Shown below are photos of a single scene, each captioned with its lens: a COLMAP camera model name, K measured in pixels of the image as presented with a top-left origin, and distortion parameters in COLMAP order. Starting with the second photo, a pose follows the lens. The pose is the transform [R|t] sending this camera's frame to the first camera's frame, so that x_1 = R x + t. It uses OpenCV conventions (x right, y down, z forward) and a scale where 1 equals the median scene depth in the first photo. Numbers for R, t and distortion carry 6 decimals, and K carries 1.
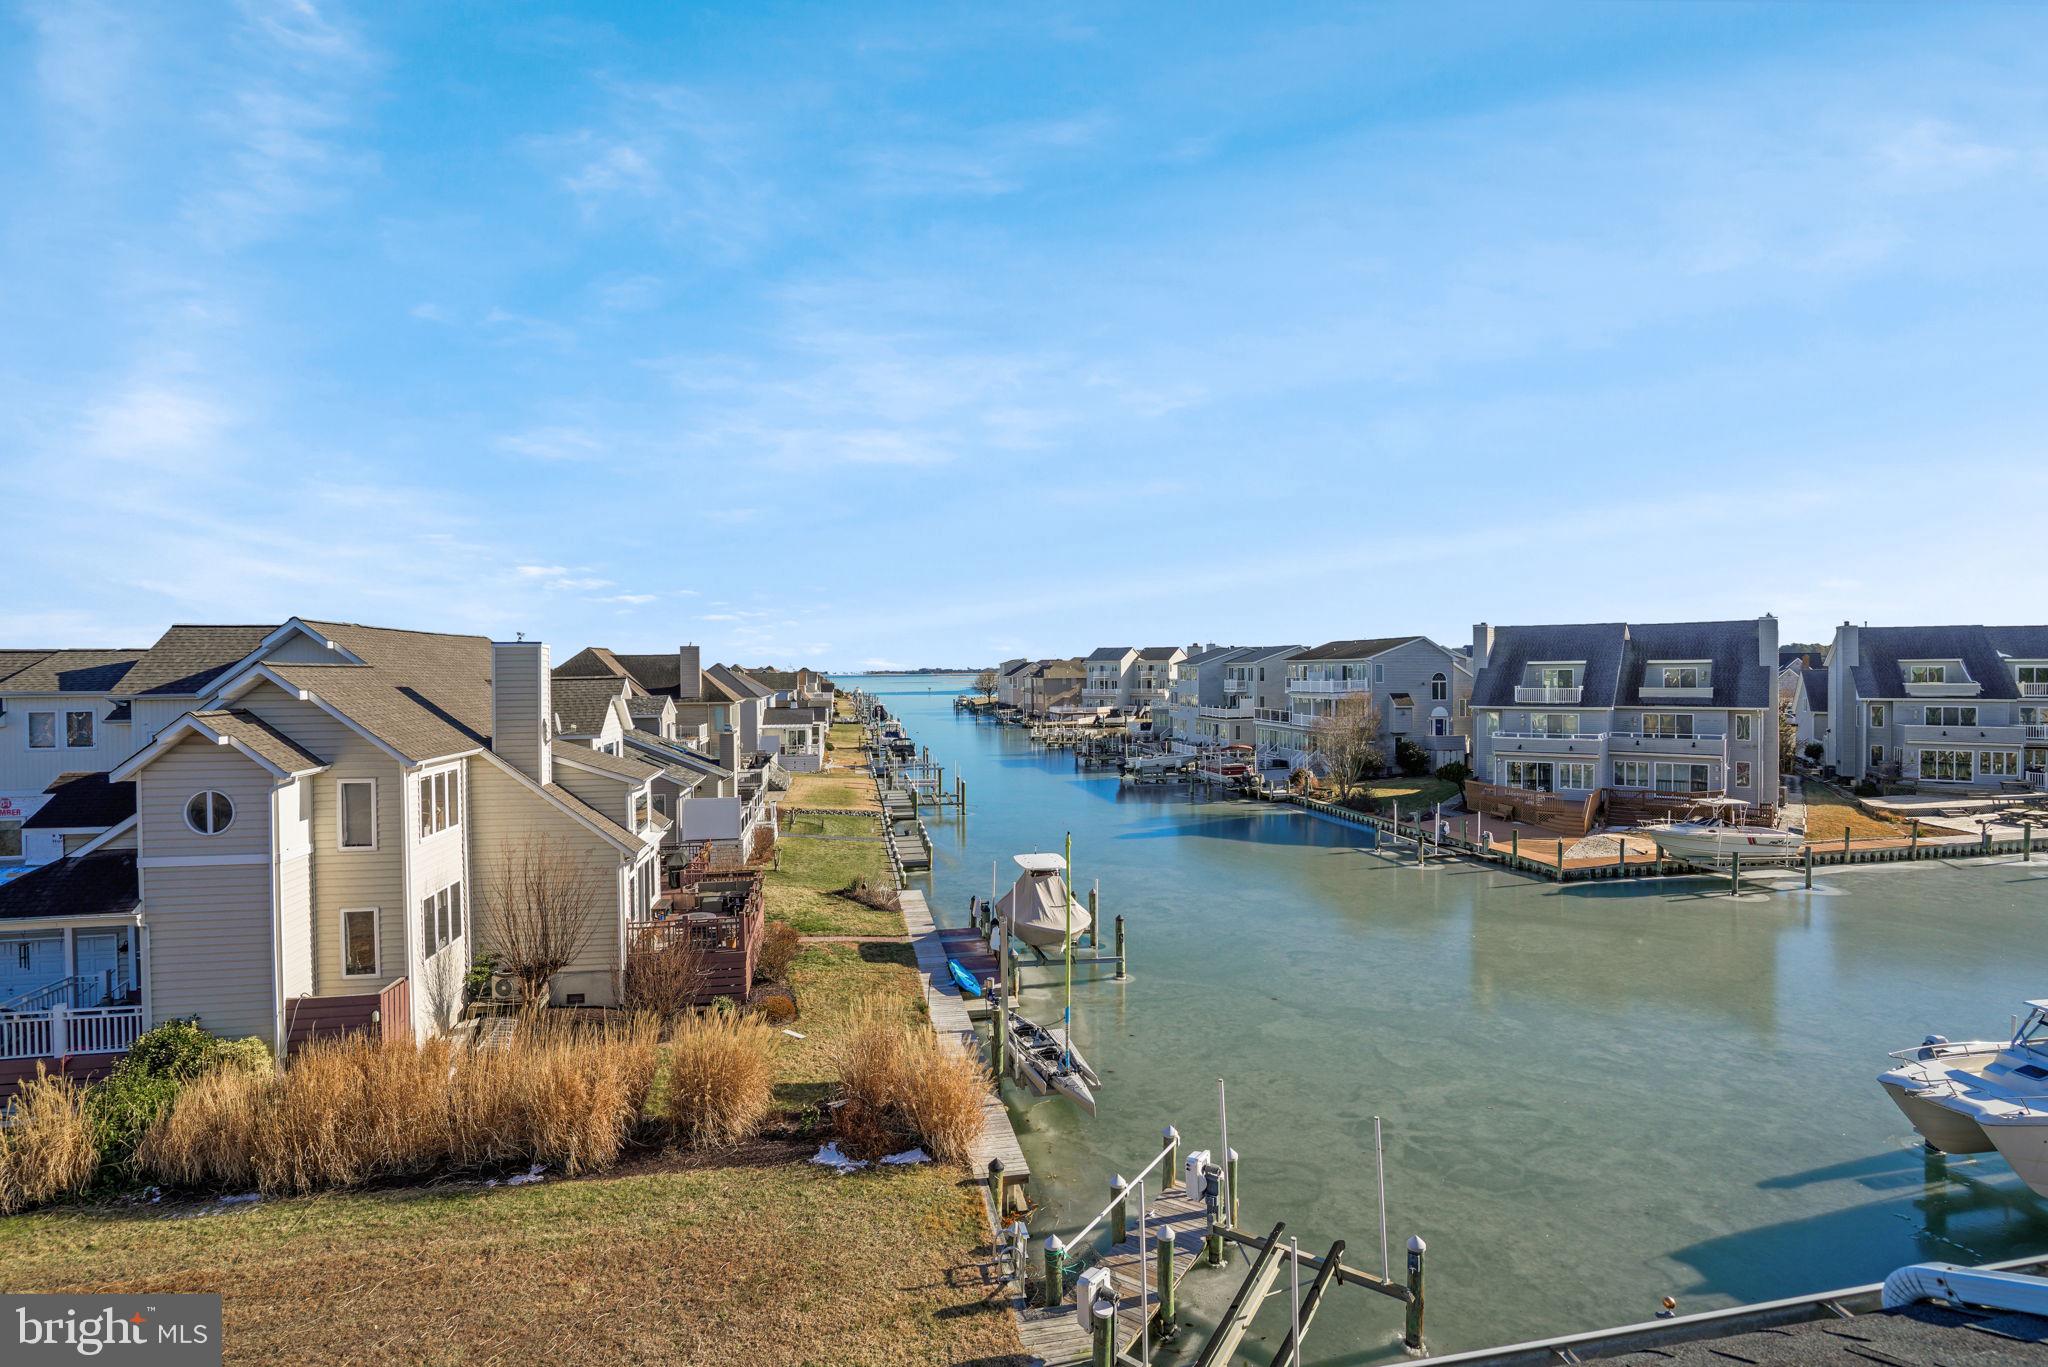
lens RADIAL K [[957.4, 0, 1024.0], [0, 957.4, 683.5], [0, 0, 1]] dist [-0.056027, 0.019761]
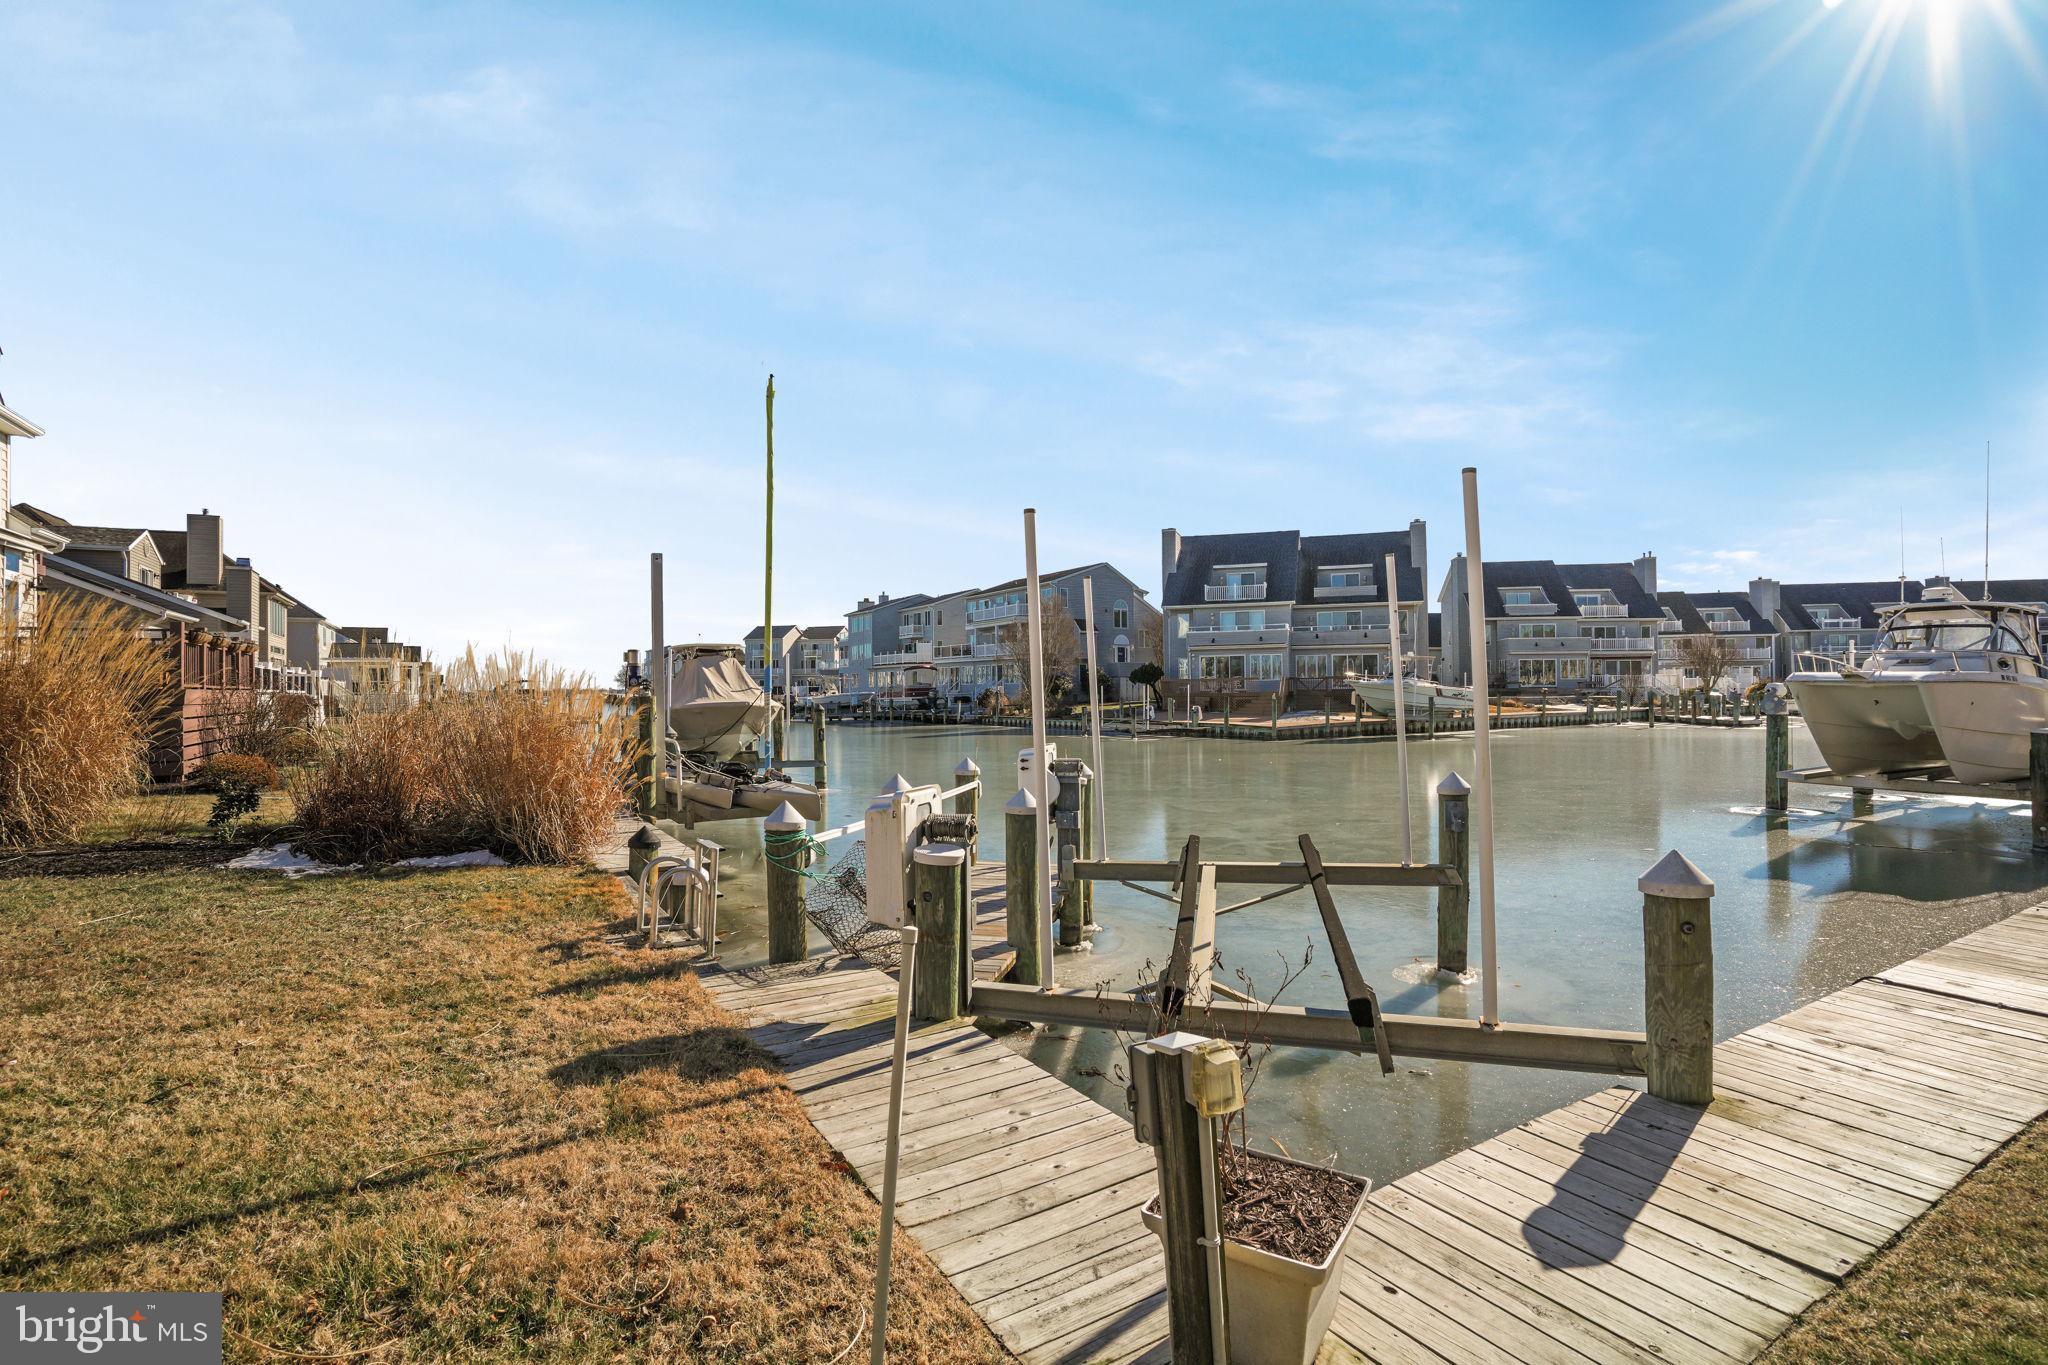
lens RADIAL K [[962.7, 0, 1018.4], [0, 962.7, 688.1], [0, 0, 1]] dist [-0.078267, 0.040403]
pose [[0.940126, -0.002425, 0.340817, -0.004724], [0.008174, 0.999848, -0.015432, 0.135439], [-0.340728, 0.017294, 0.940003, 0.137302]]
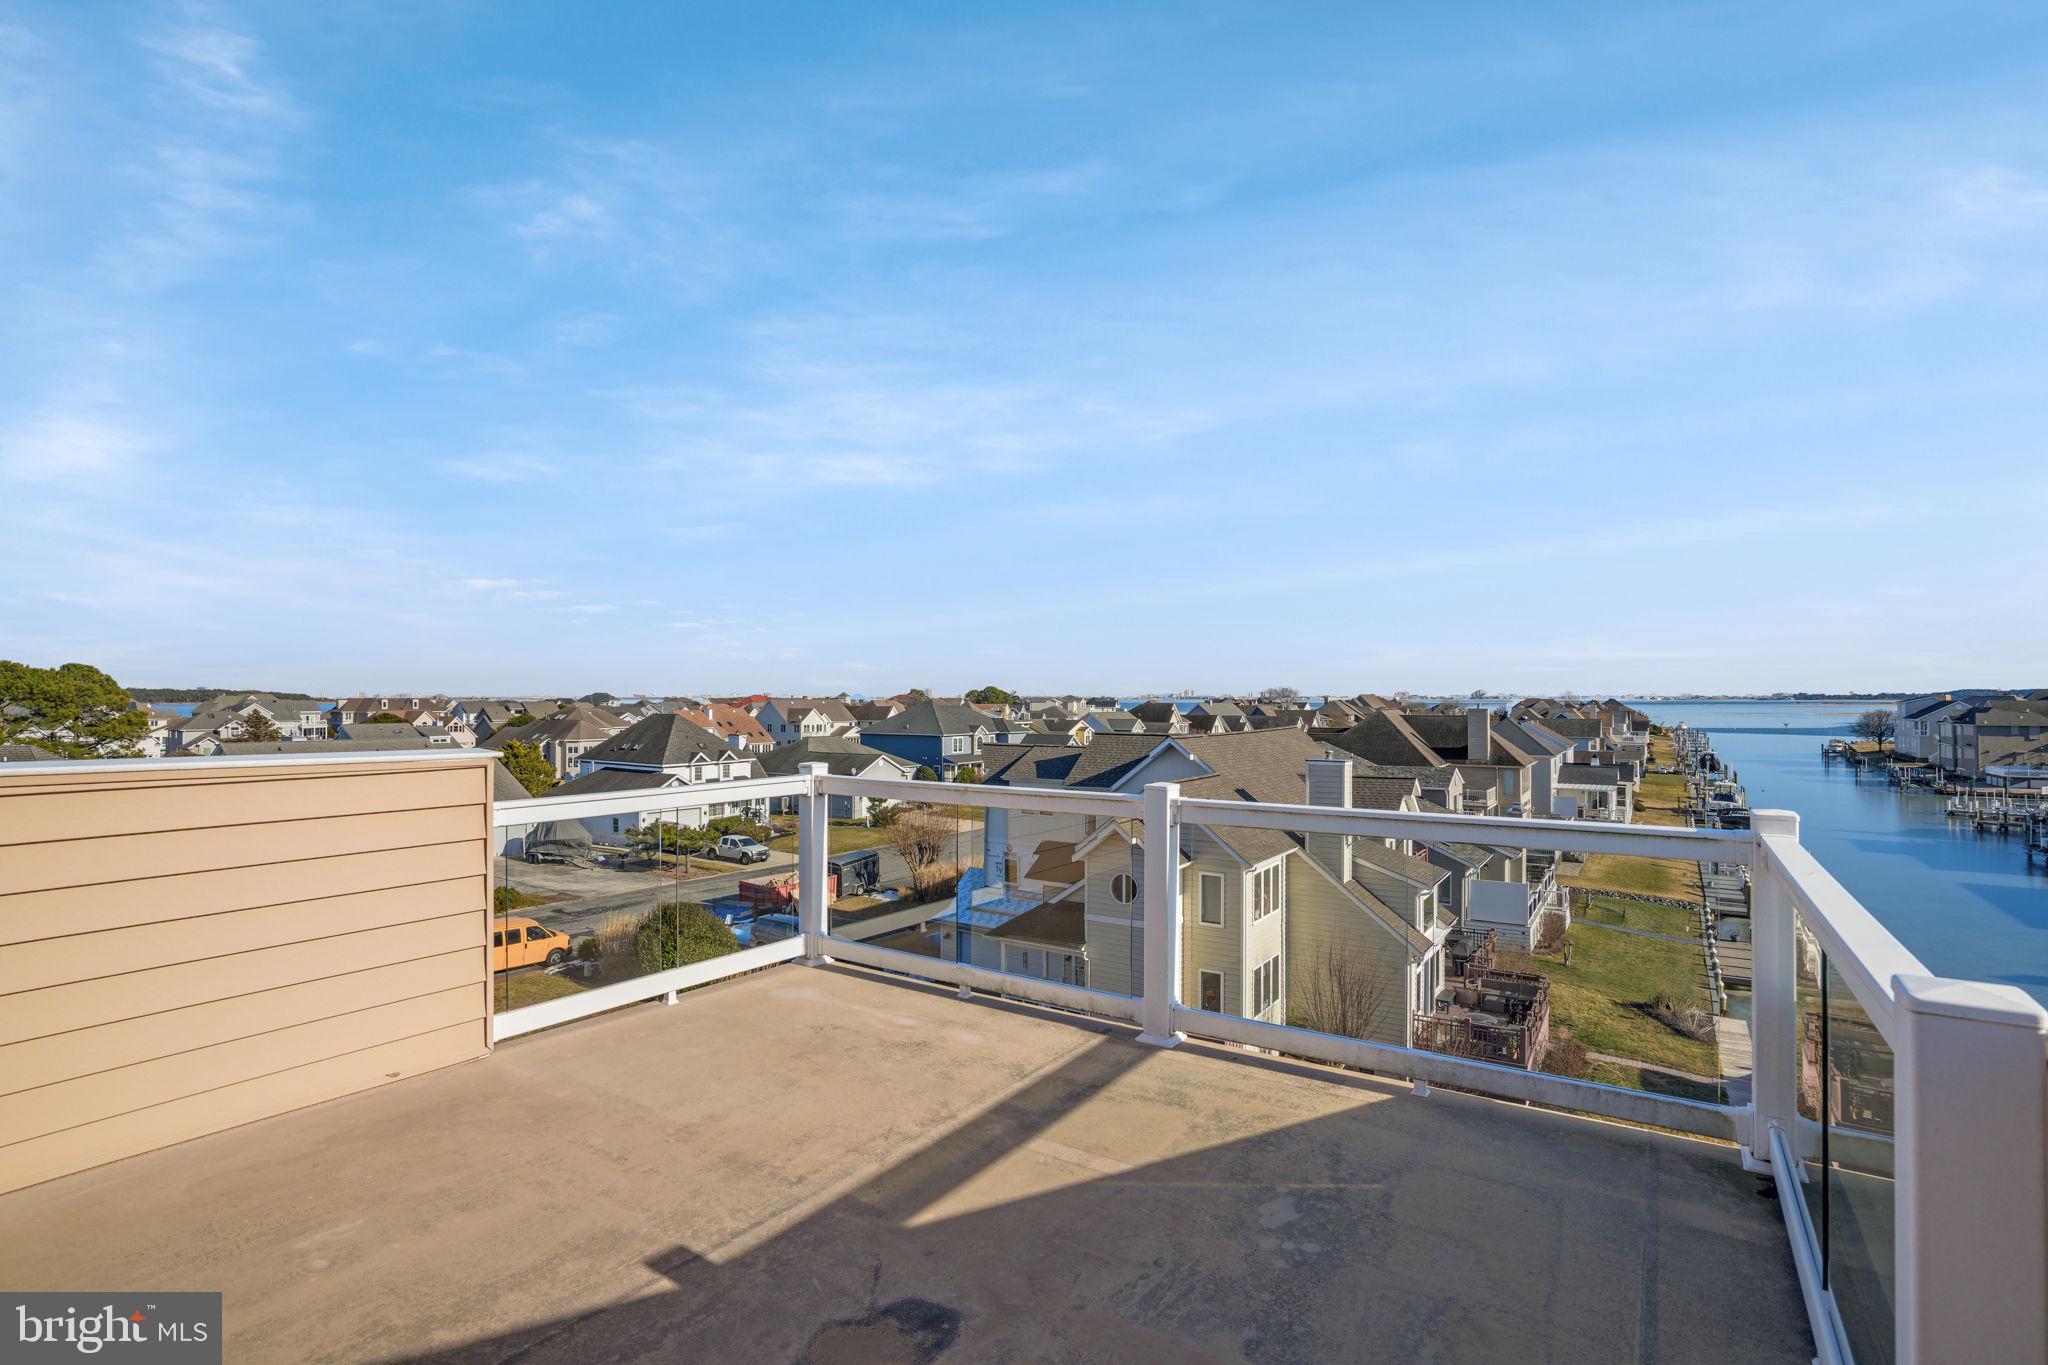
lens RADIAL K [[957.4, 0, 1024.0], [0, 957.4, 682.5], [0, 0, 1]] dist [-0.056027, 0.019761]
pose [[0.706505, -0.003668, -0.707698, 0.020087], [-0.014790, 0.999692, -0.019946, -0.048307], [0.707553, 0.024559, 0.706233, -0.053785]]
